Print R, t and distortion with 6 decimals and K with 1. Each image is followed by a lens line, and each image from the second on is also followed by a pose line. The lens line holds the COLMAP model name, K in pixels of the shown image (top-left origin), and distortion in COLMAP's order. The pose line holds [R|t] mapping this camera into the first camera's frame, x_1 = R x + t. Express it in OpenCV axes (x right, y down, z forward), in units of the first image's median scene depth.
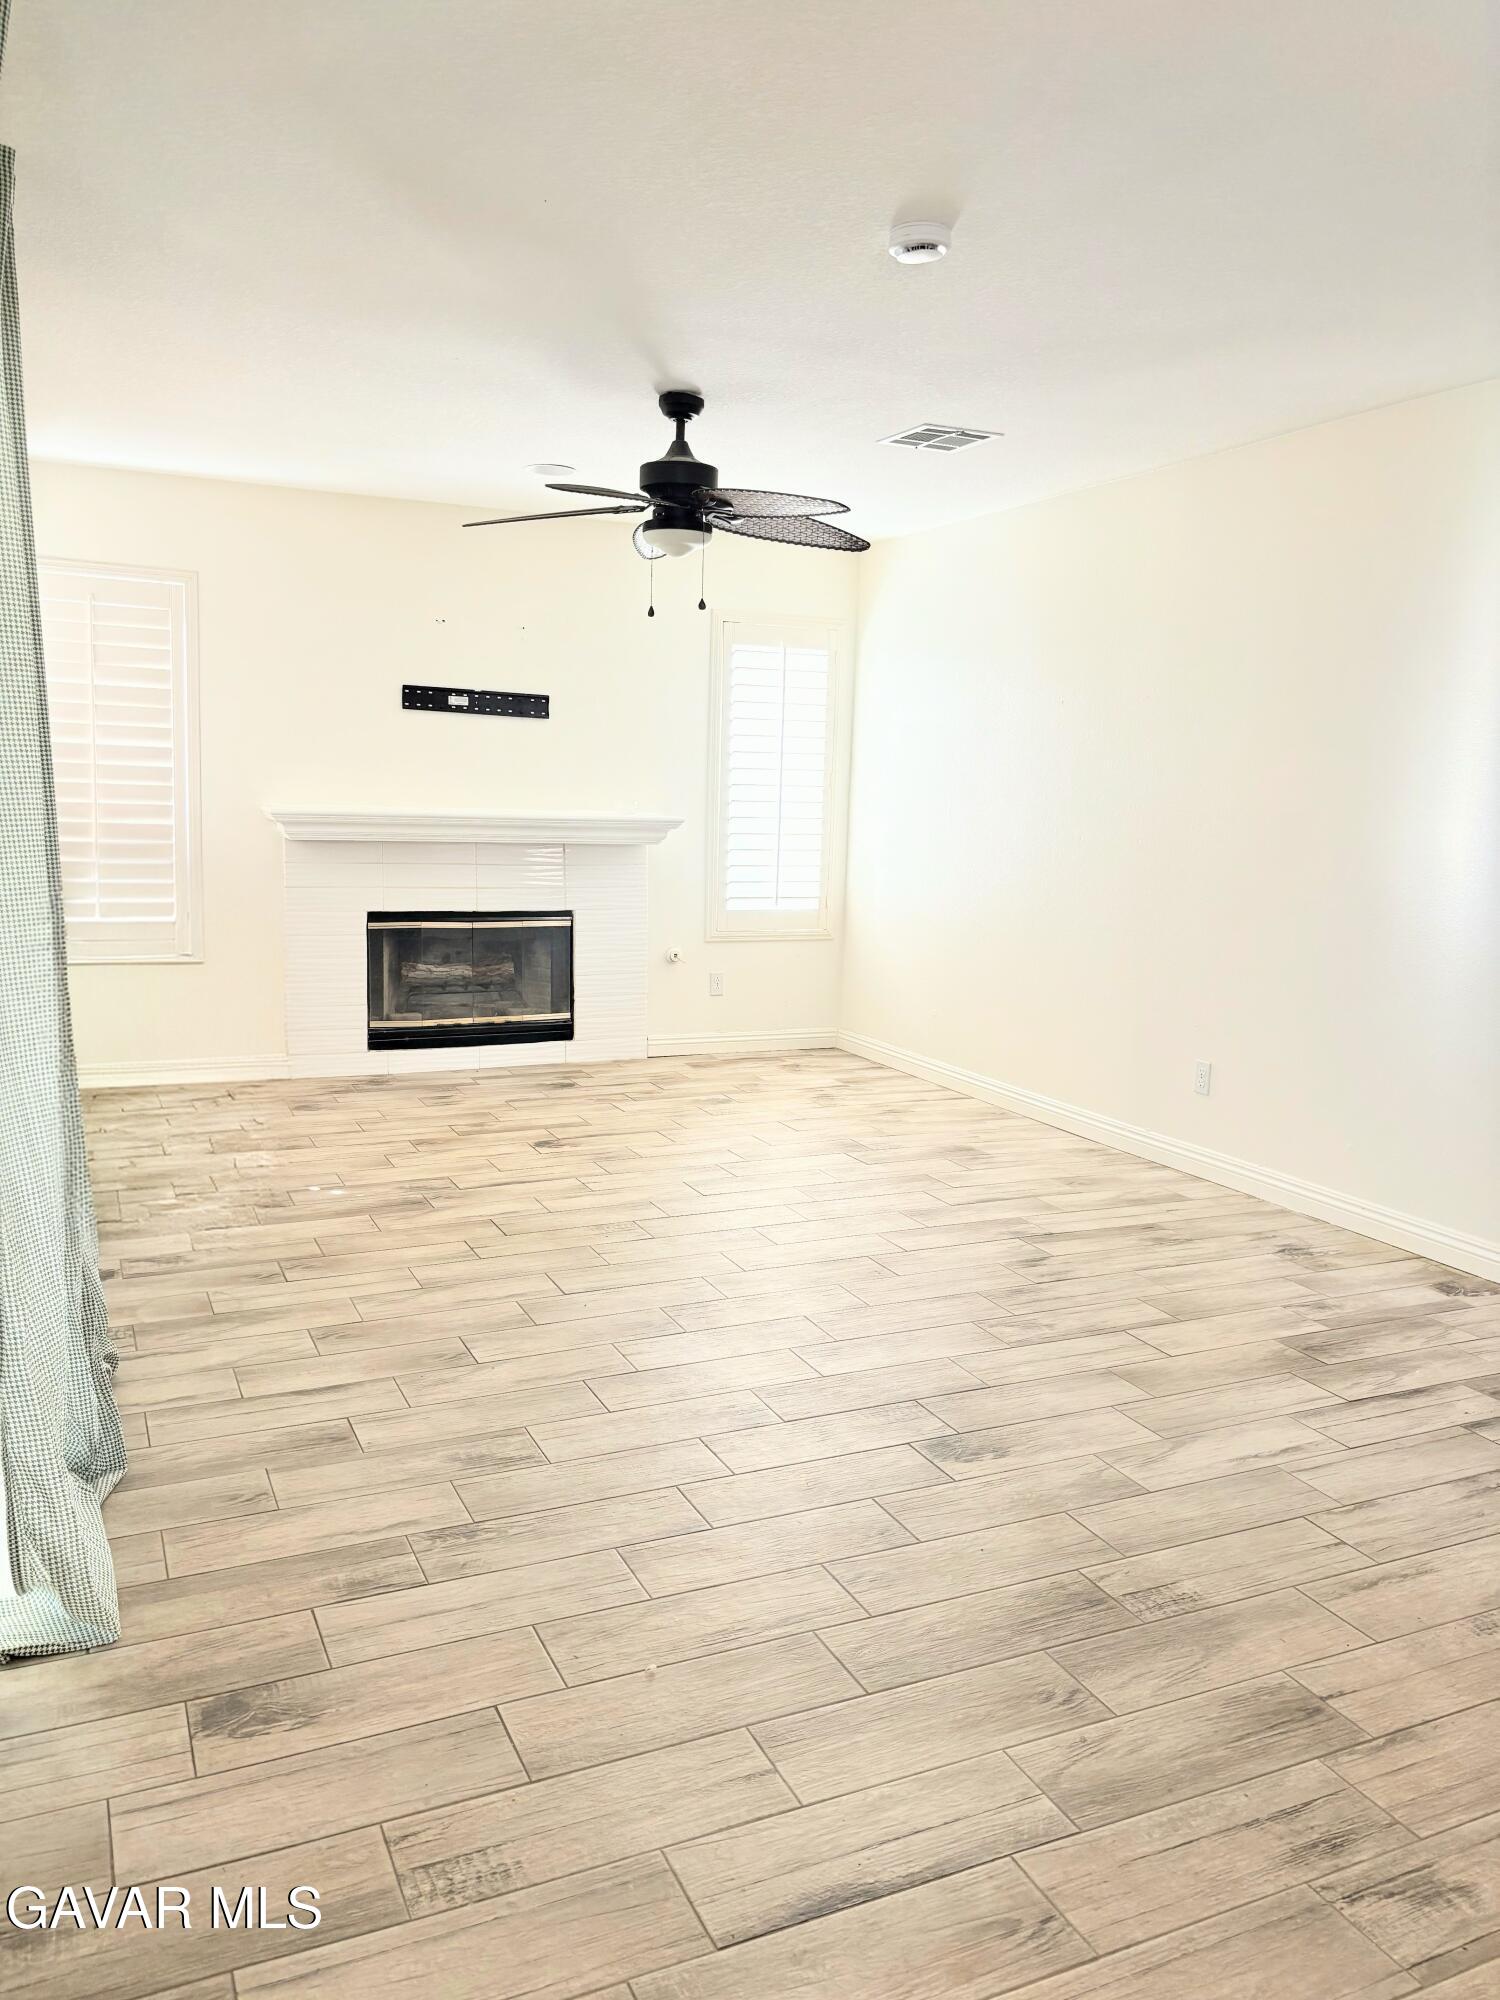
lens RADIAL K [[1532.7, 0, 745.9], [0, 1532.7, 999.8], [0, 0, 1]] dist [0.009544, -0.005302]
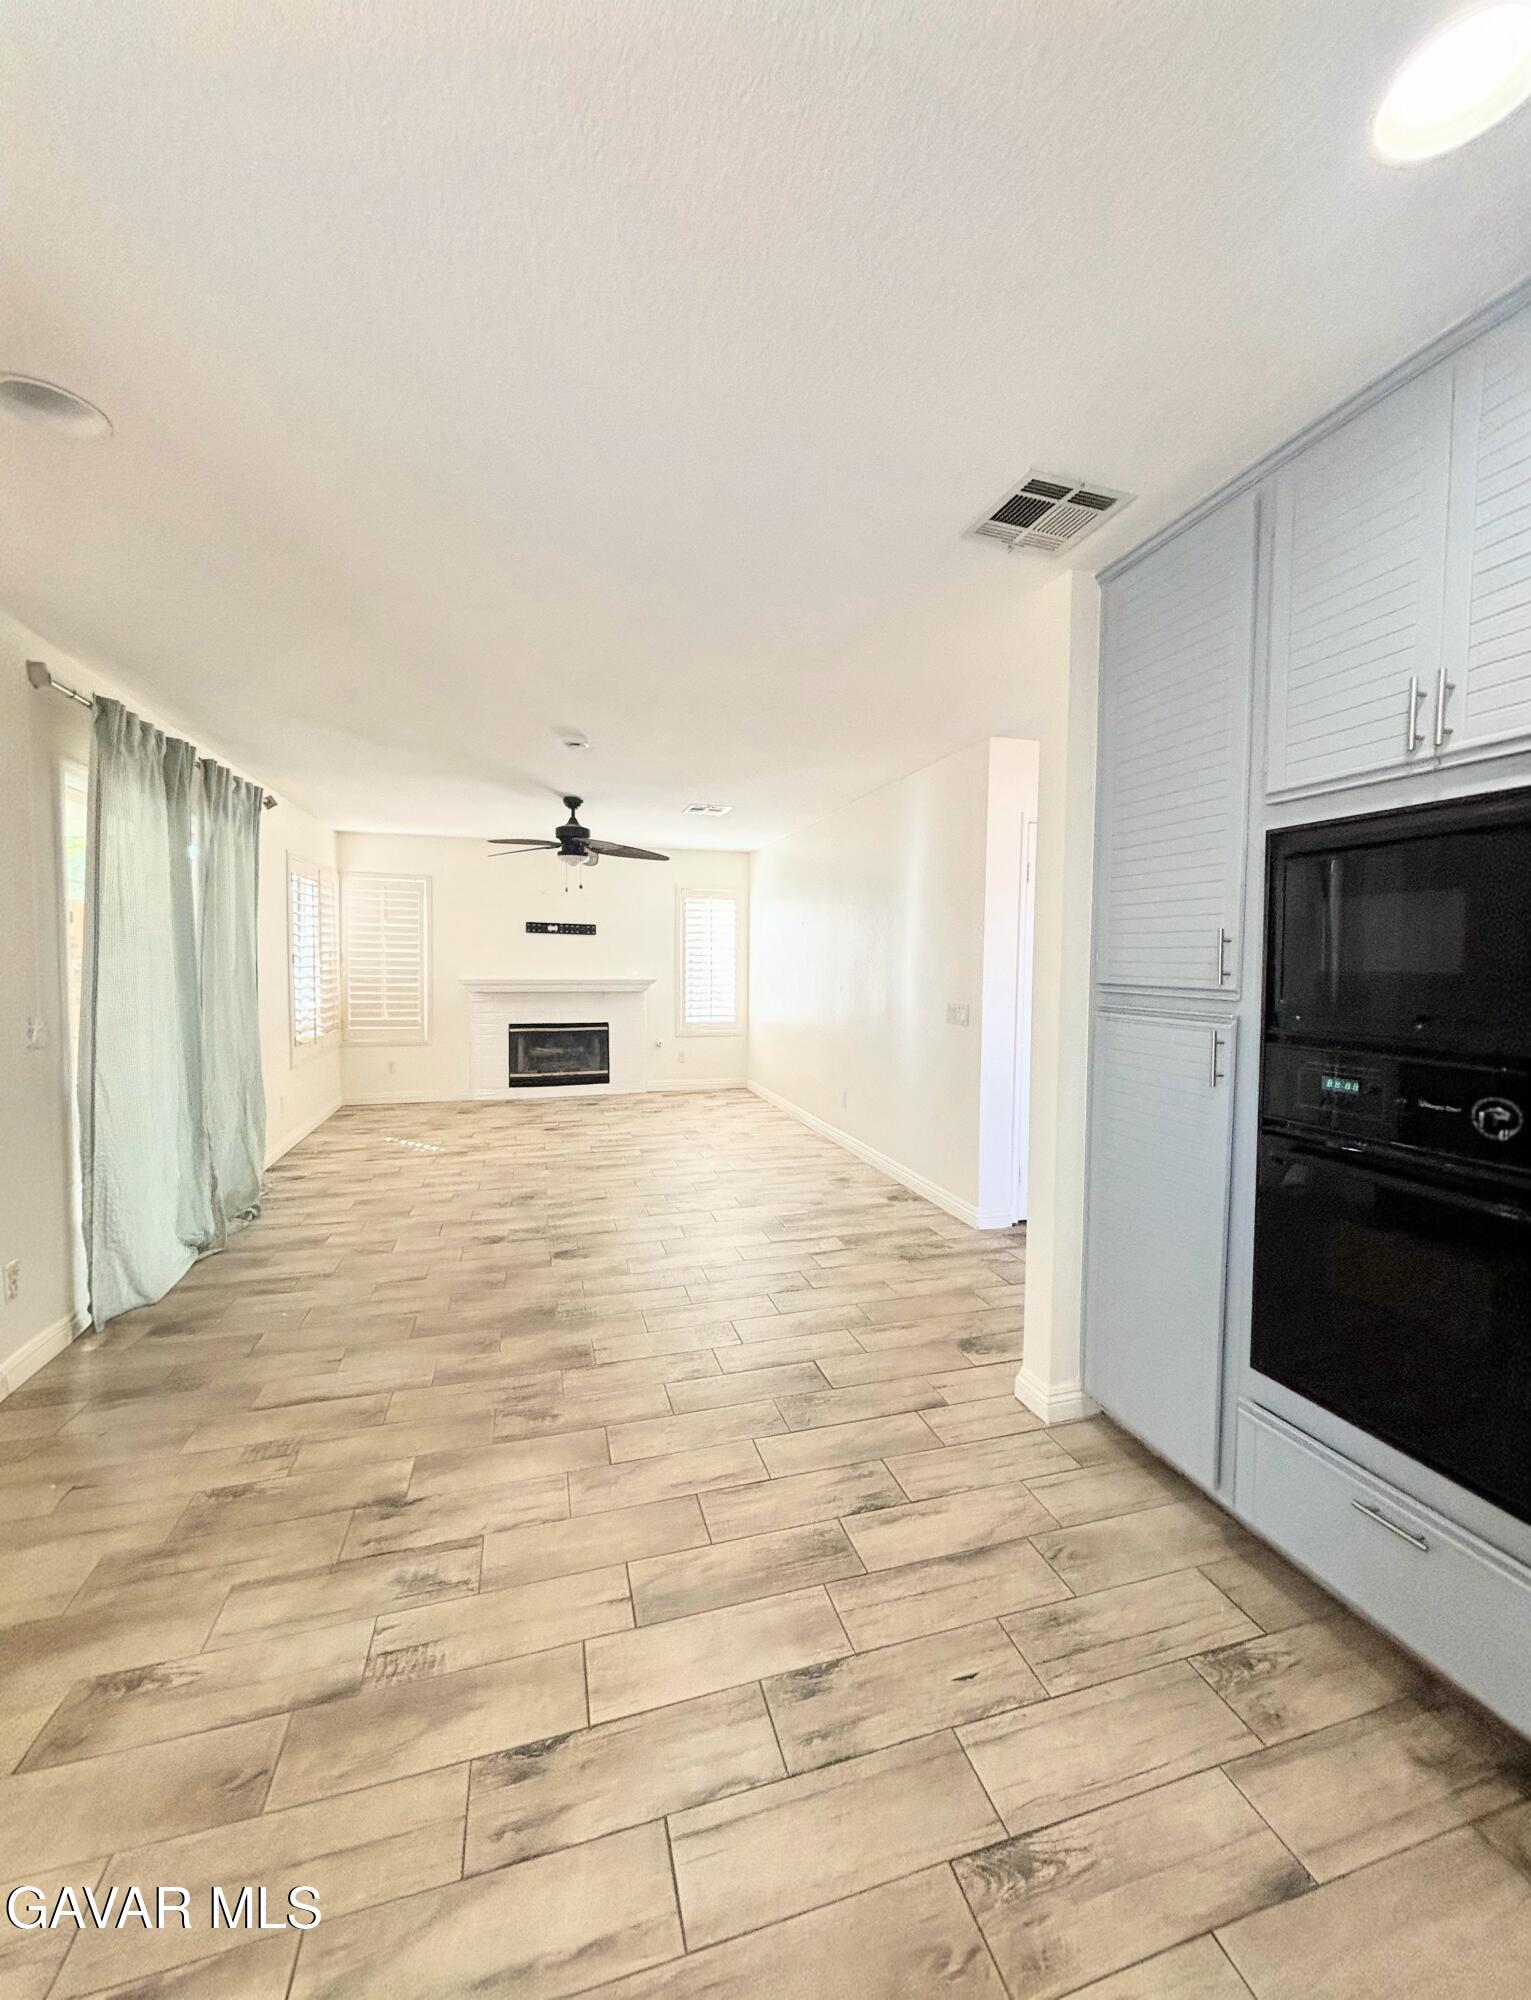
lens RADIAL K [[785.3, 0, 771.7], [0, 785.3, 996.9], [0, 0, 1]] dist [-0.021036, -0.000272]
pose [[0.991912, -0.012360, -0.126323, 0.394908], [0.000455, 0.995587, -0.093838, 0.013955], [0.126925, 0.093022, 0.987541, -0.096620]]
